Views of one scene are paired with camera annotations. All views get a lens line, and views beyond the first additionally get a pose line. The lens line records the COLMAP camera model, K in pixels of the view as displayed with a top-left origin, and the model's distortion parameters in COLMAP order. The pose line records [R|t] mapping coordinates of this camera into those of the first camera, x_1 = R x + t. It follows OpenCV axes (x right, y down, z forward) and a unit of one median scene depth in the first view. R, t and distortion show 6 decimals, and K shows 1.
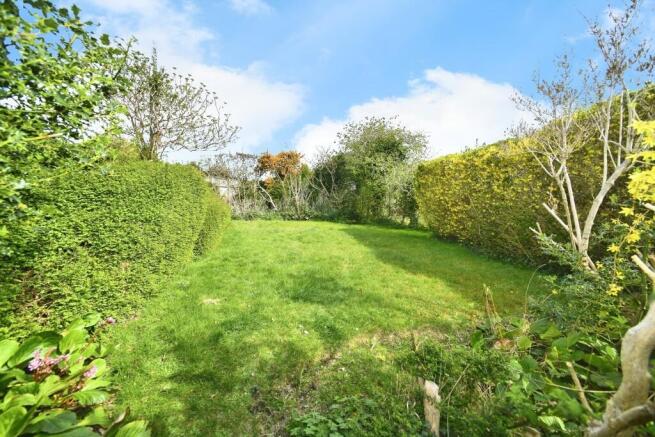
lens RADIAL K [[266.8, 0, 325.9], [0, 266.8, 218.9], [0, 0, 1]] dist [0.009600, 0.000115]
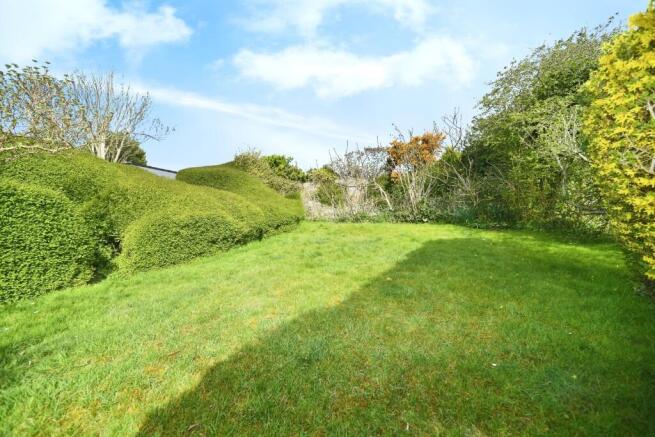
lens RADIAL K [[266.8, 0, 328.3], [0, 266.8, 219.6], [0, 0, 1]] dist [0.009600, 0.000115]
pose [[0.764368, -0.004484, -0.644765, 0.160719], [0.005860, 0.999983, -0.000007, -0.003832], [0.644754, -0.003773, 0.764381, 0.223727]]
